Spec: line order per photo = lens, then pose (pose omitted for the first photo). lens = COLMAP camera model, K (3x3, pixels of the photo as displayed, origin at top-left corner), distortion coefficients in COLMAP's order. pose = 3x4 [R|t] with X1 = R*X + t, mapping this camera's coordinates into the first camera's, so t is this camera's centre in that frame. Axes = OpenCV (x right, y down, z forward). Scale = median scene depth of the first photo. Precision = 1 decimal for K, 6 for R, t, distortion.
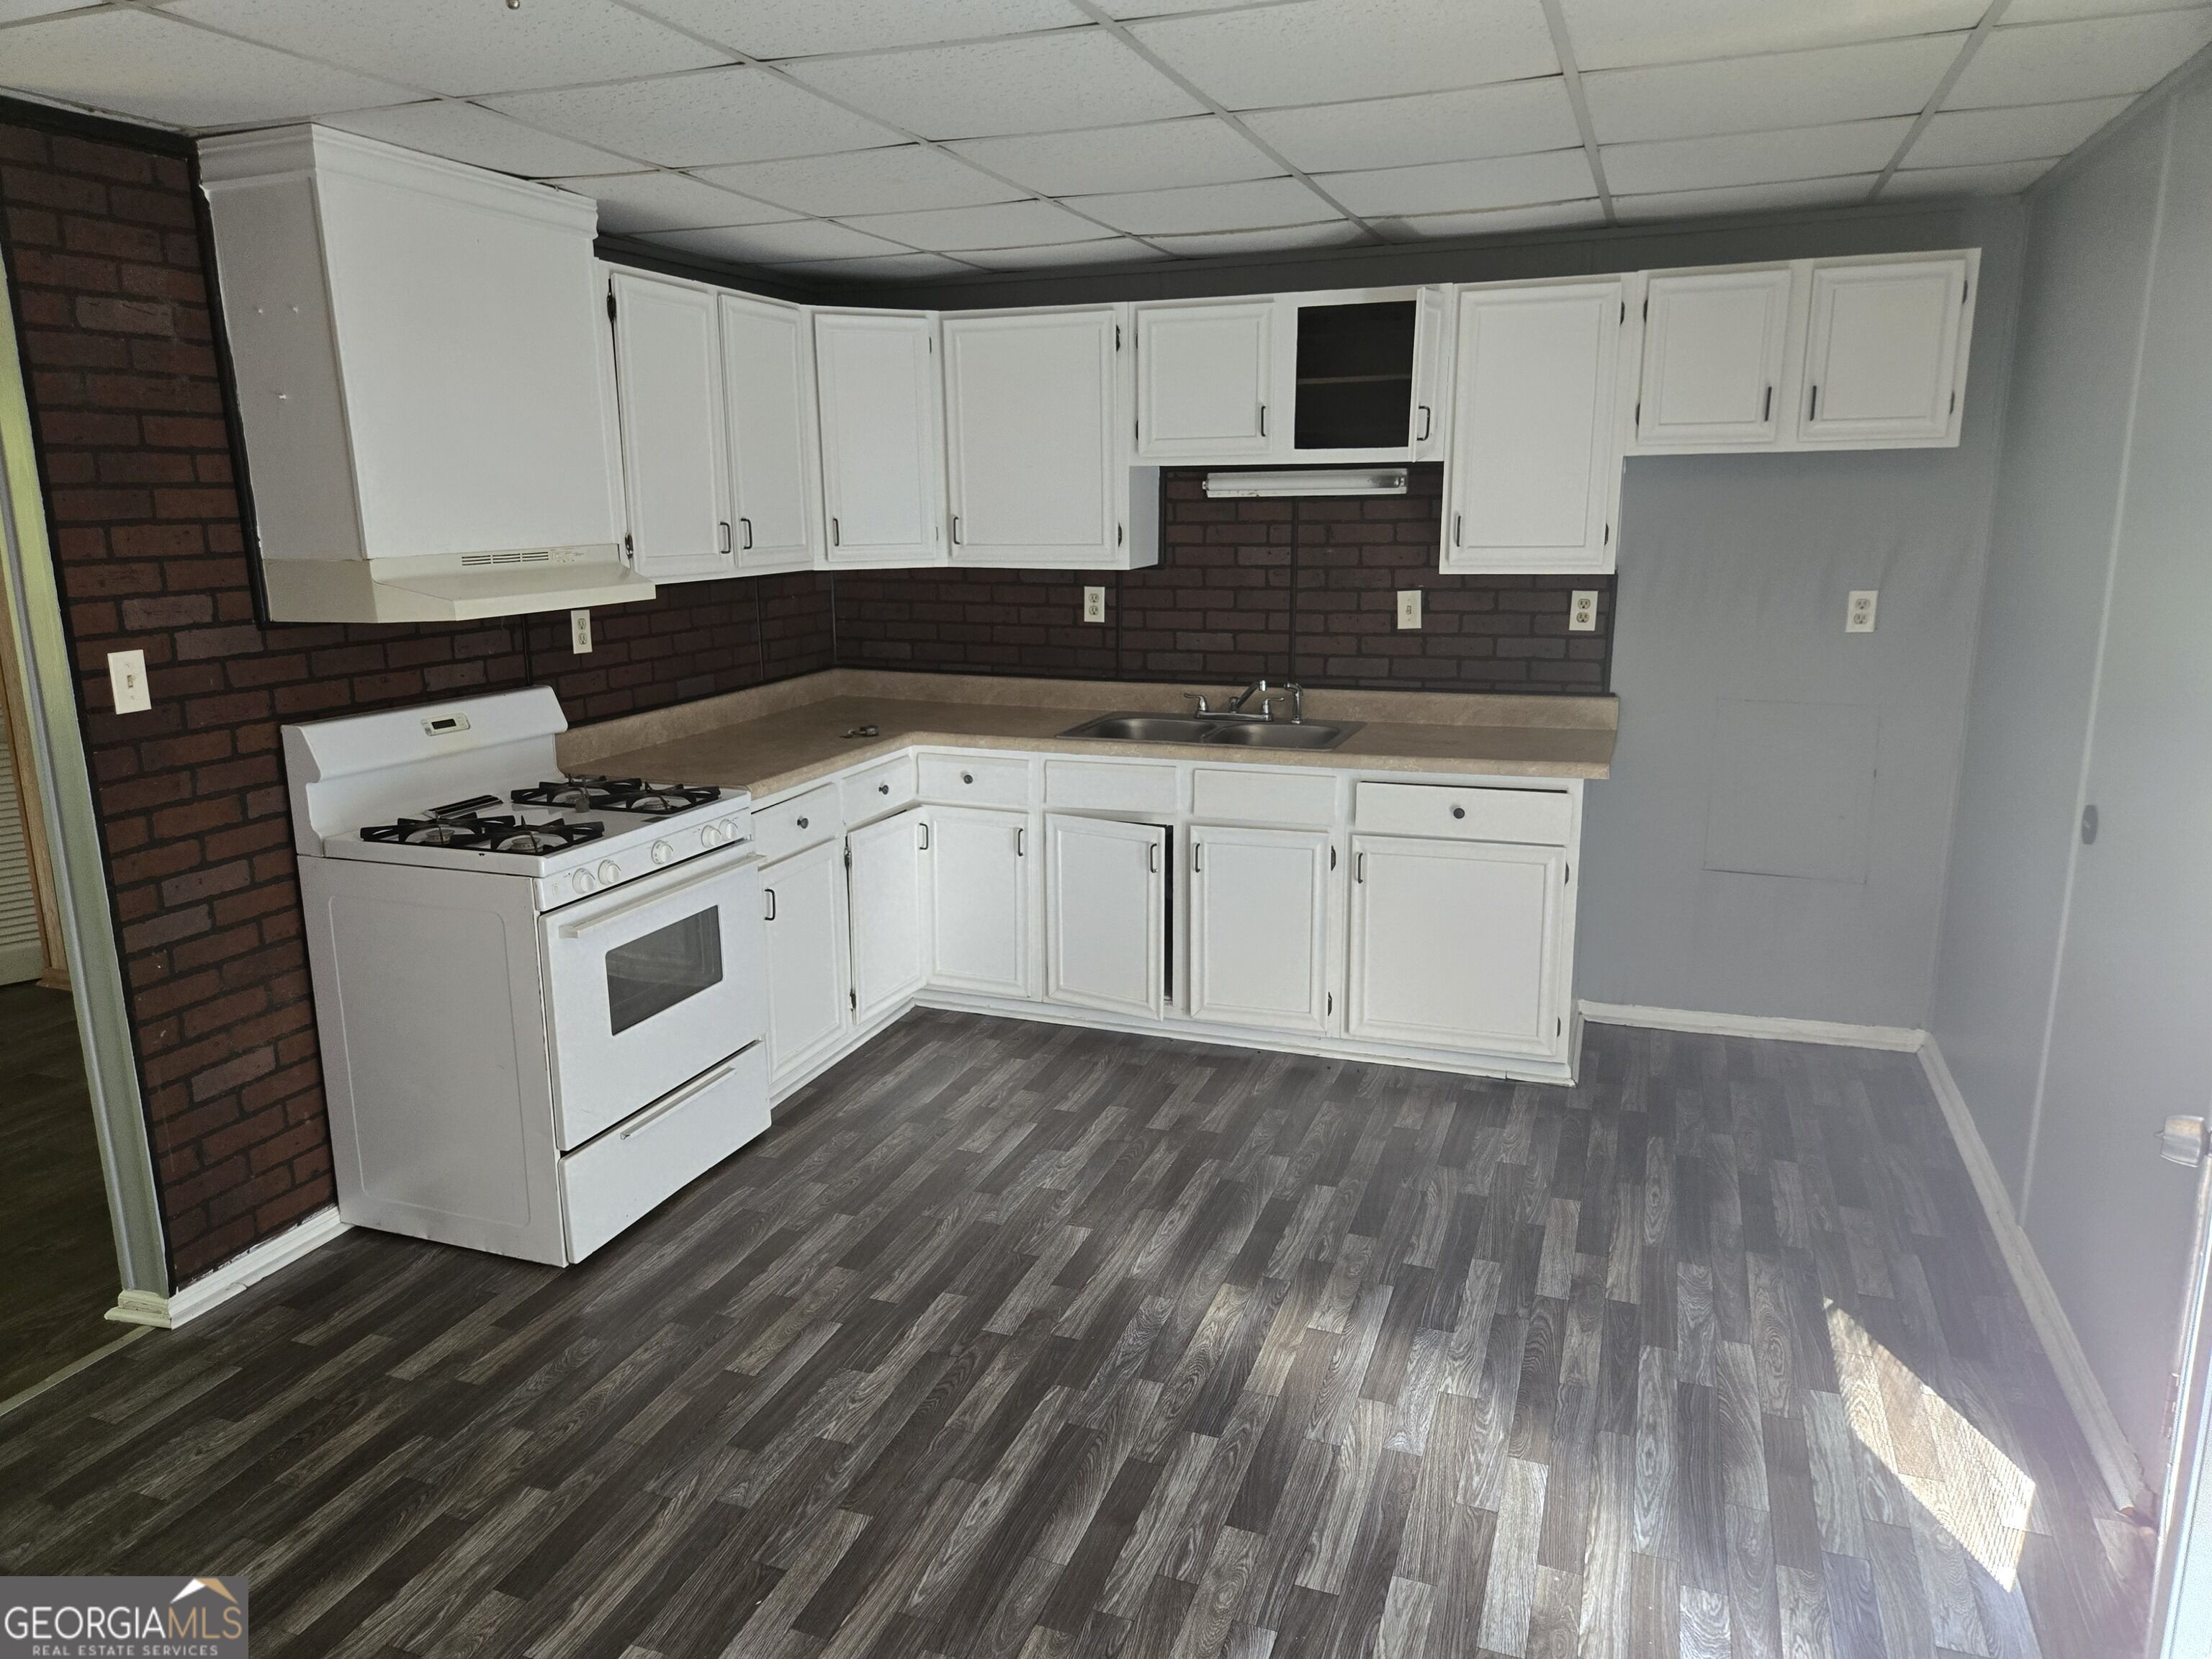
lens RADIAL K [[1475.1, 0, 1082.6], [0, 1475.1, 840.1], [0, 0, 1]] dist [0.081689, -0.075935]
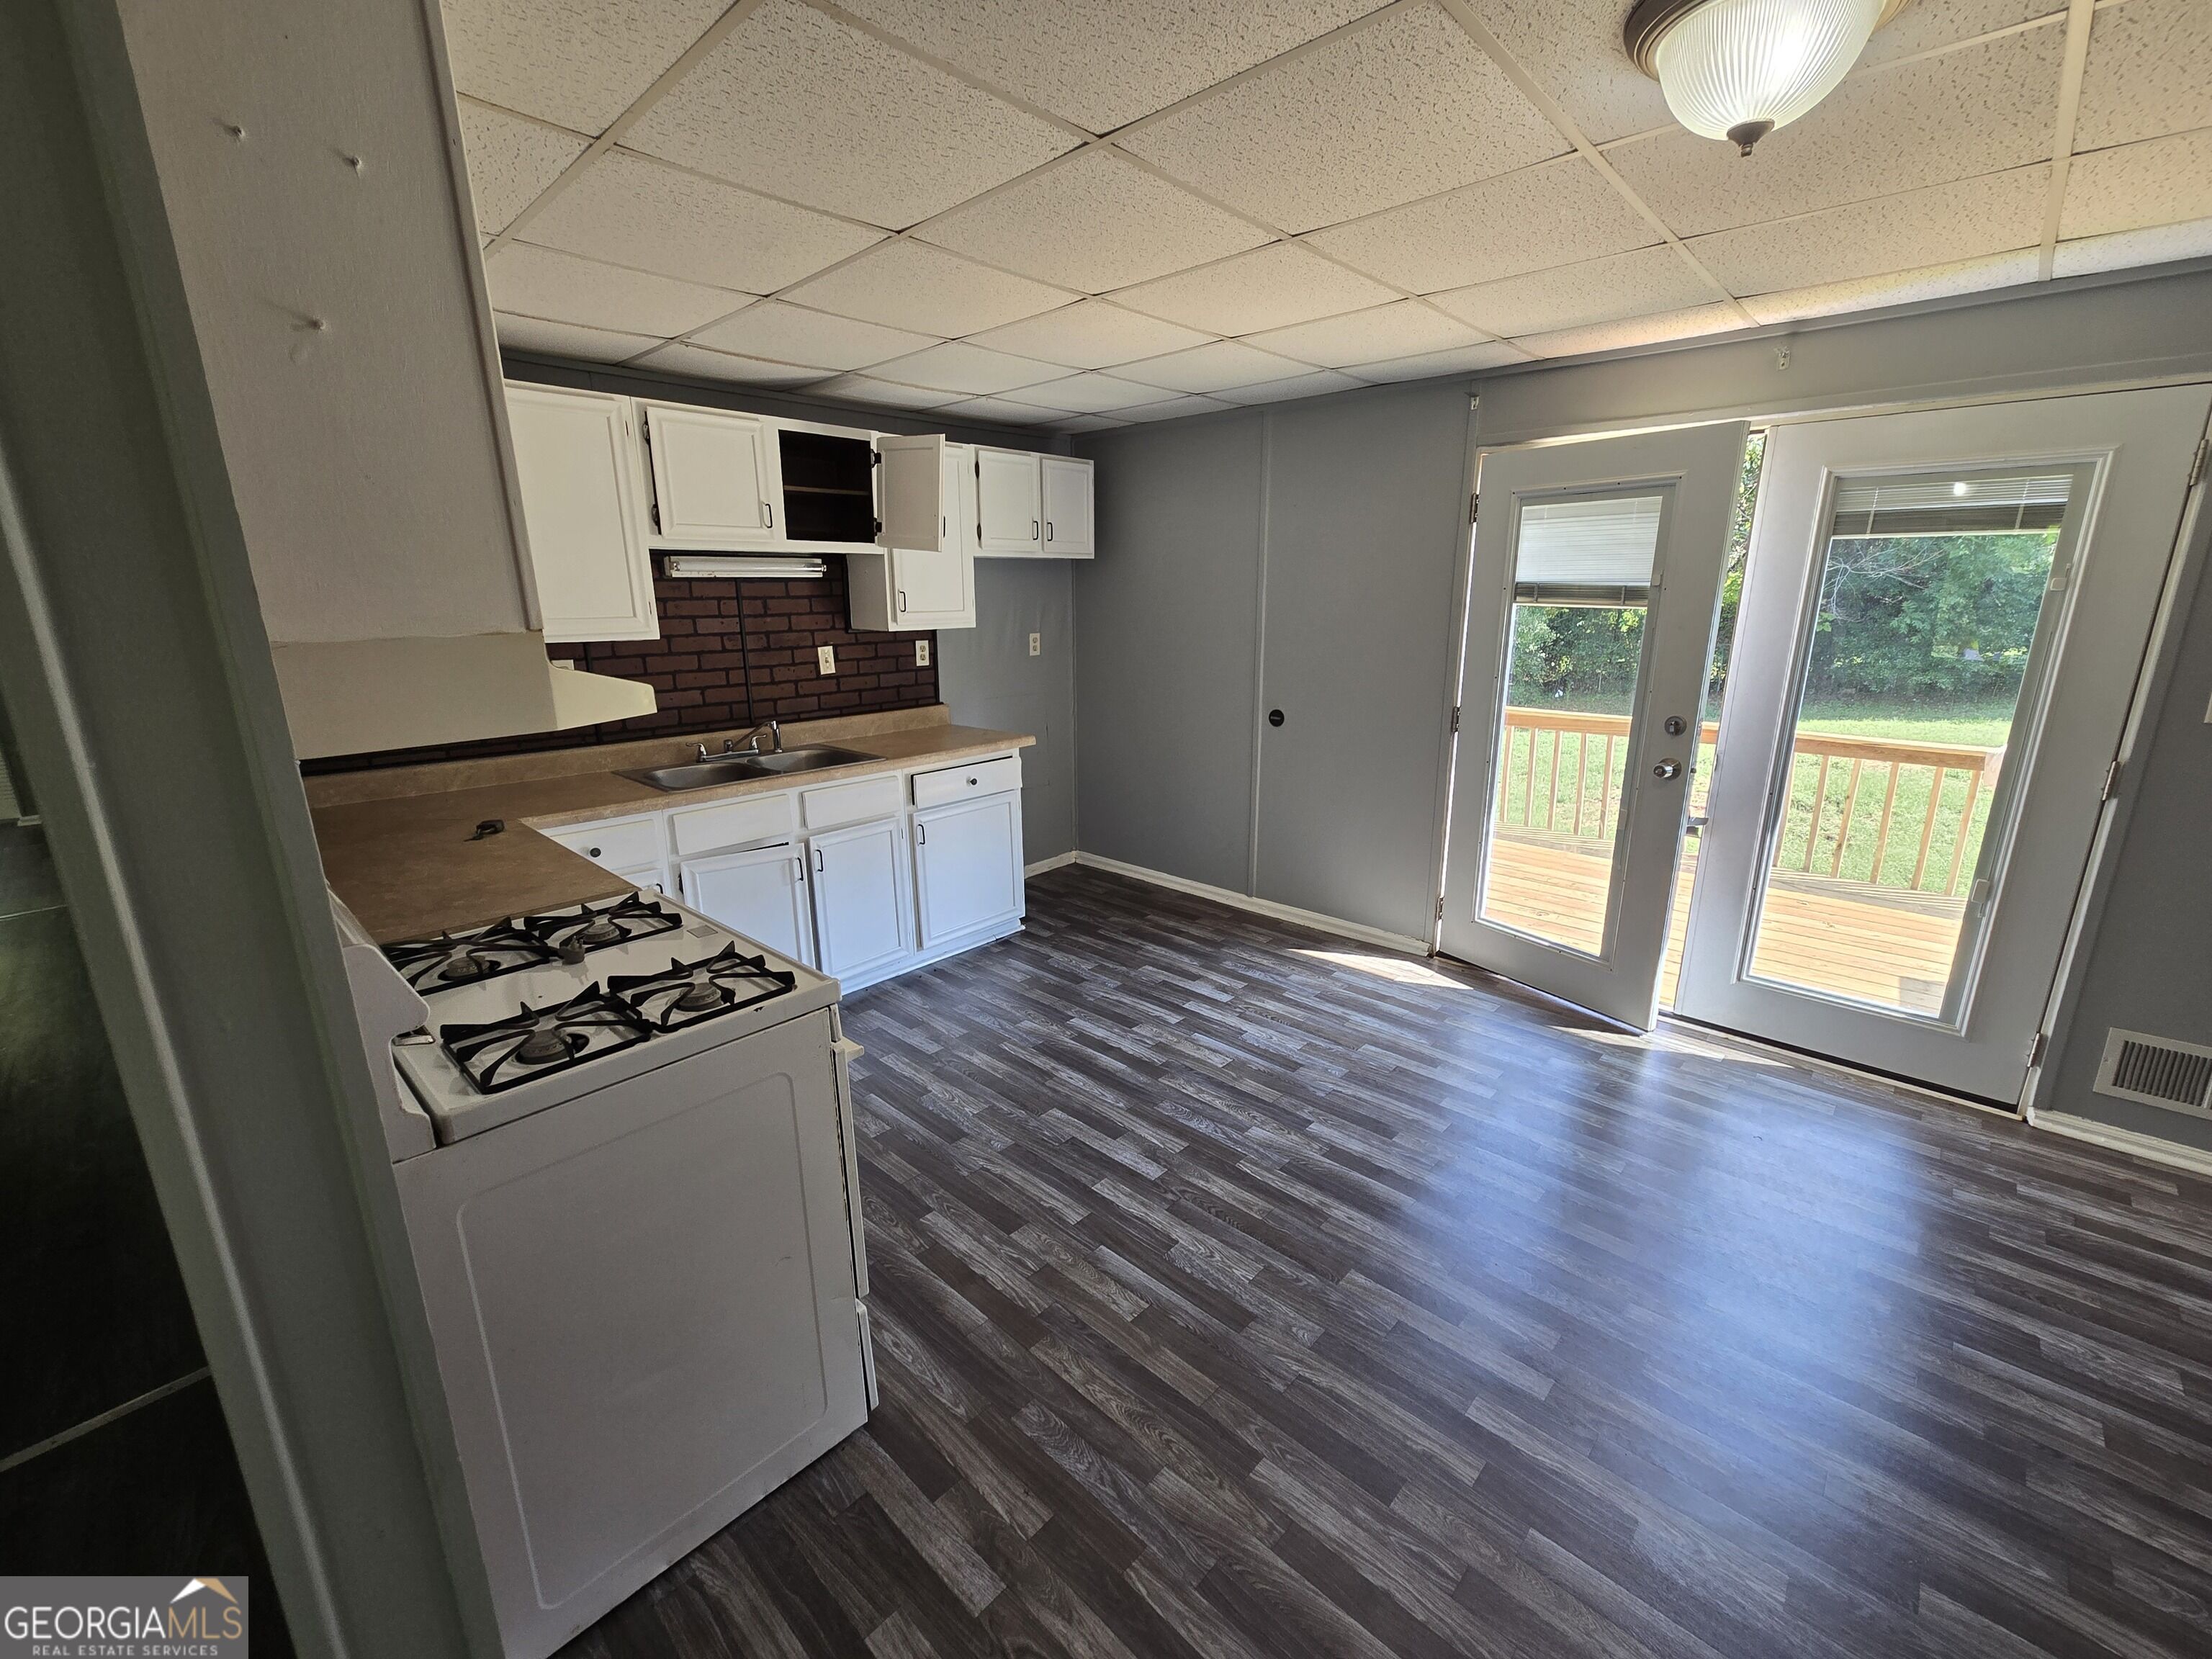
lens RADIAL K [[916.6, 0, 1106.0], [0, 916.6, 829.5], [0, 0, 1]] dist [0.001173, 0.000259]
pose [[0.383452, -0.226813, 0.895277, -0.607671], [0.215061, 0.964656, 0.152277, -0.092977], [-0.898172, 0.134148, 0.418678, 0.515529]]
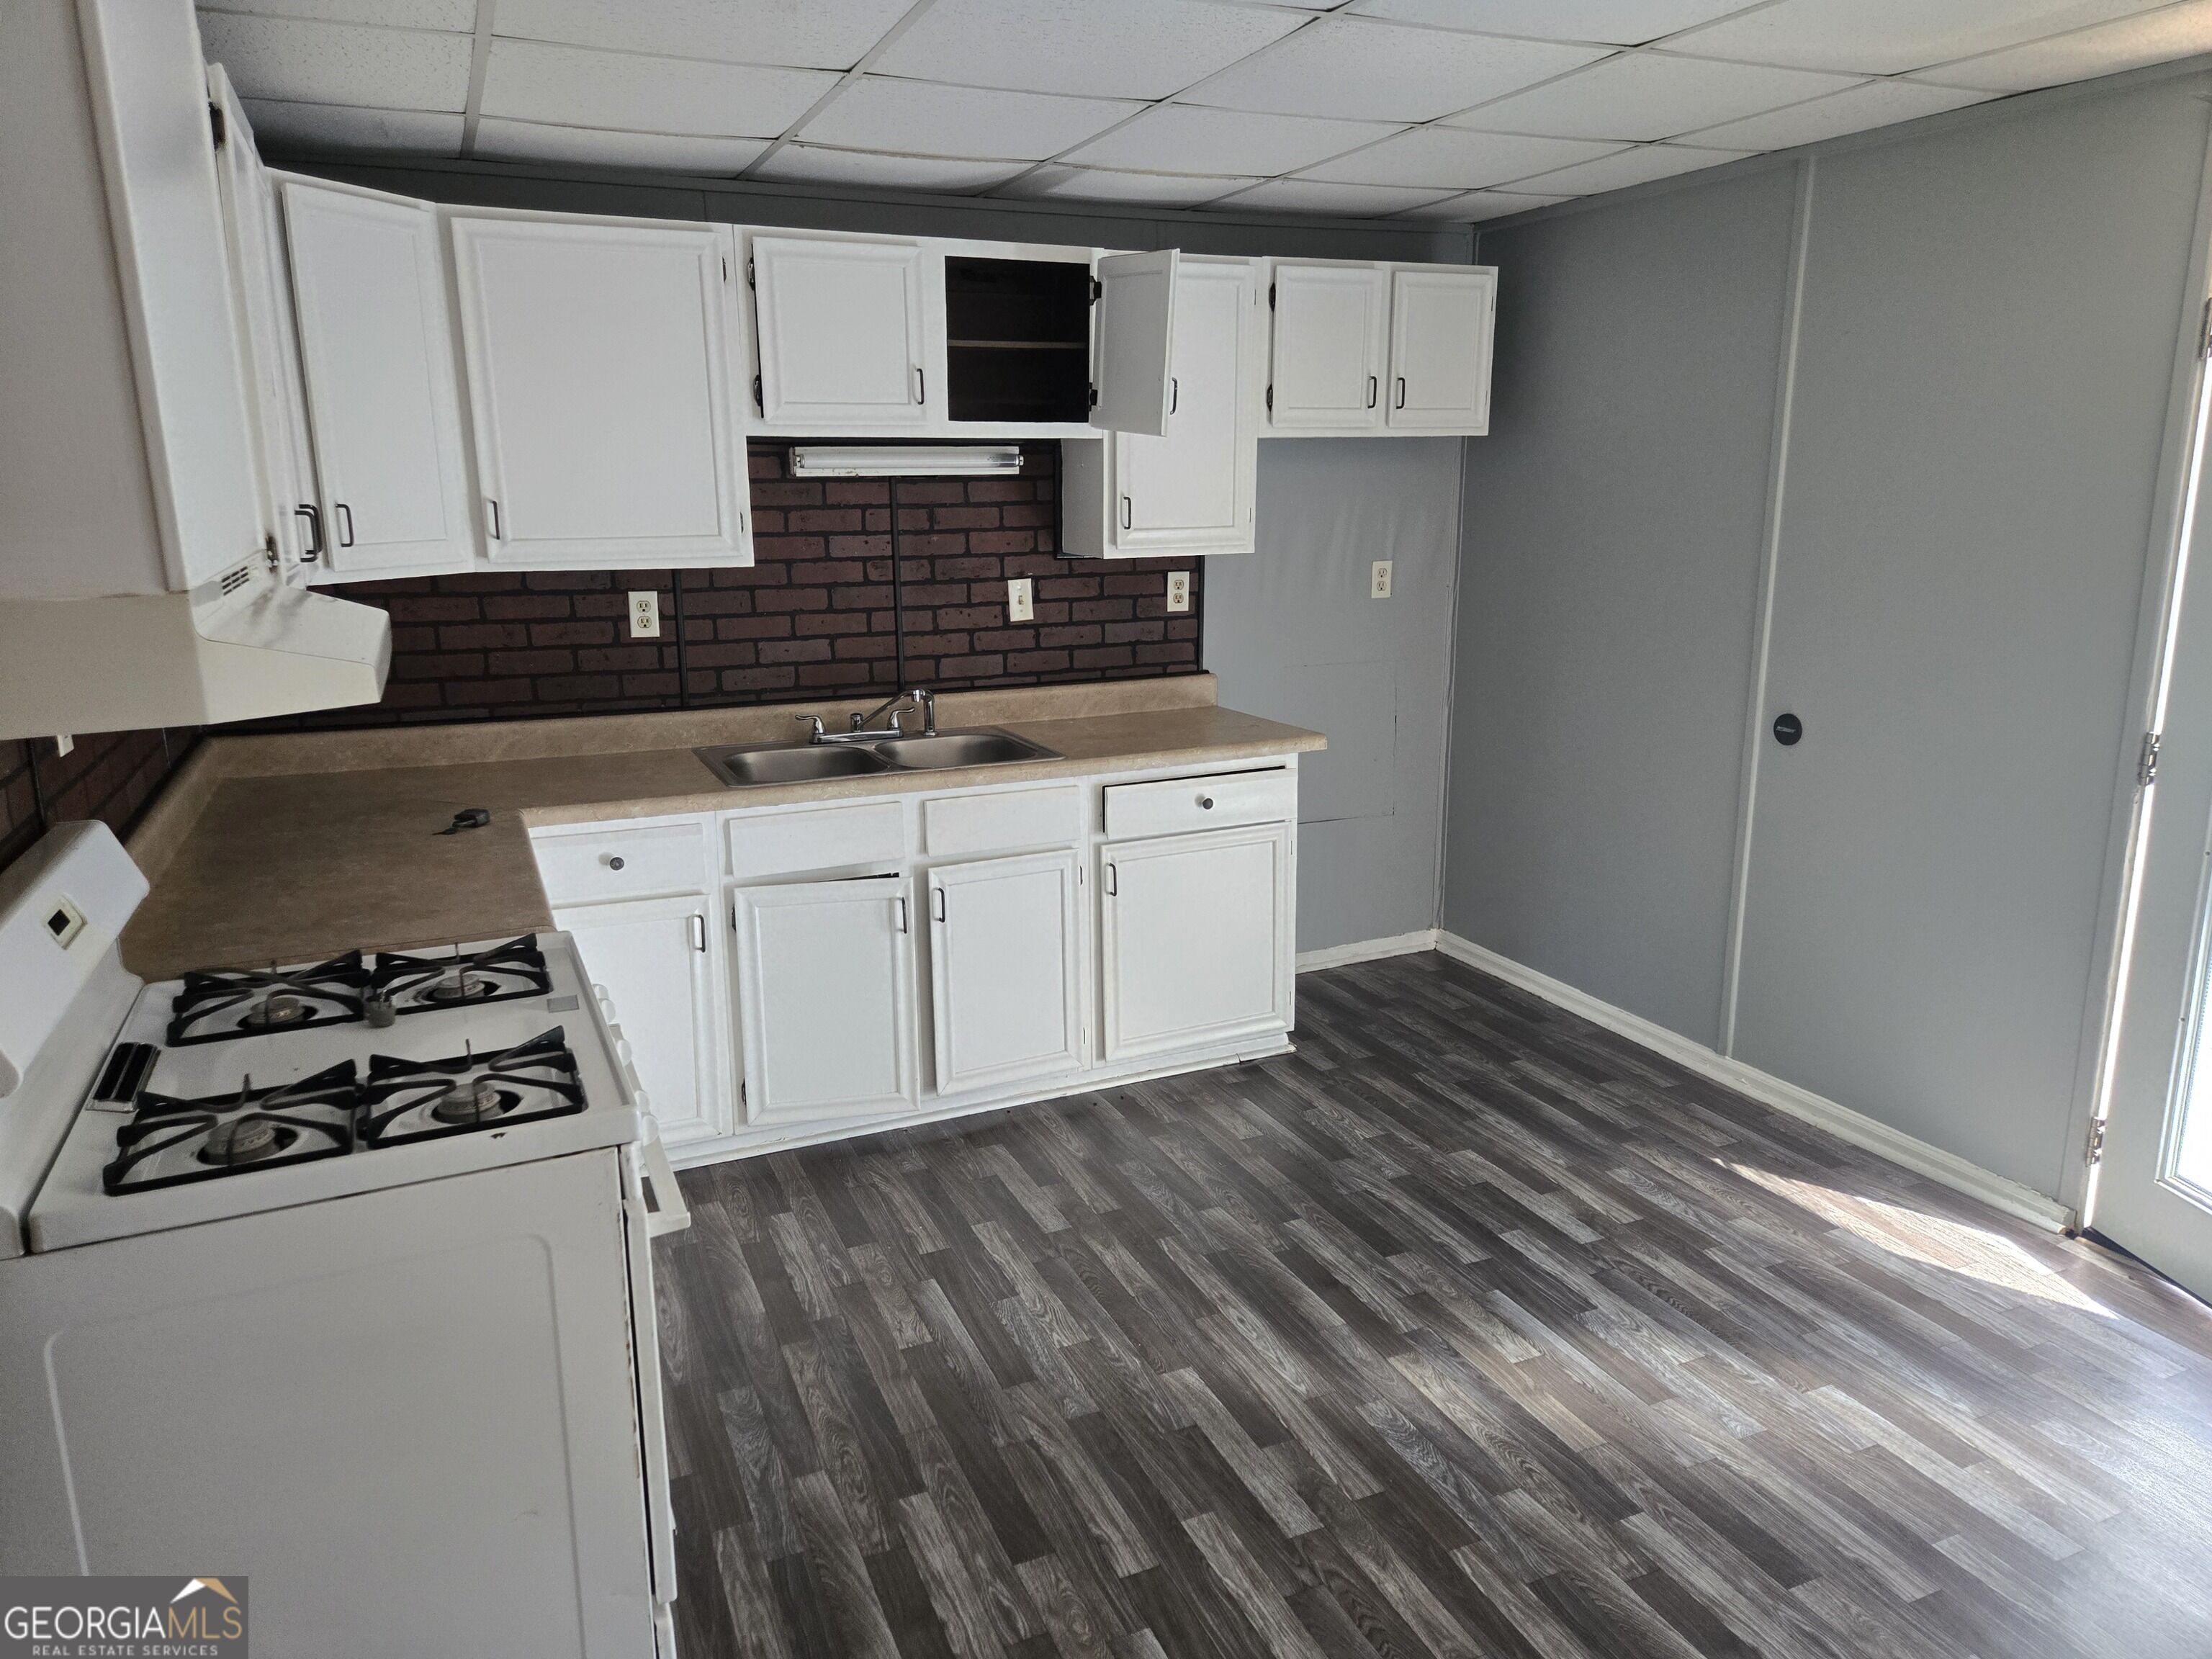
lens RADIAL K [[1480.6, 0, 1091.7], [0, 1480.6, 814.8], [0, 0, 1]] dist [0.092134, -0.078965]
pose [[0.713159, -0.153712, 0.683943, -0.494422], [0.162688, 0.985317, 0.051806, -0.078601], [-0.681863, 0.074323, 0.727694, 0.377146]]
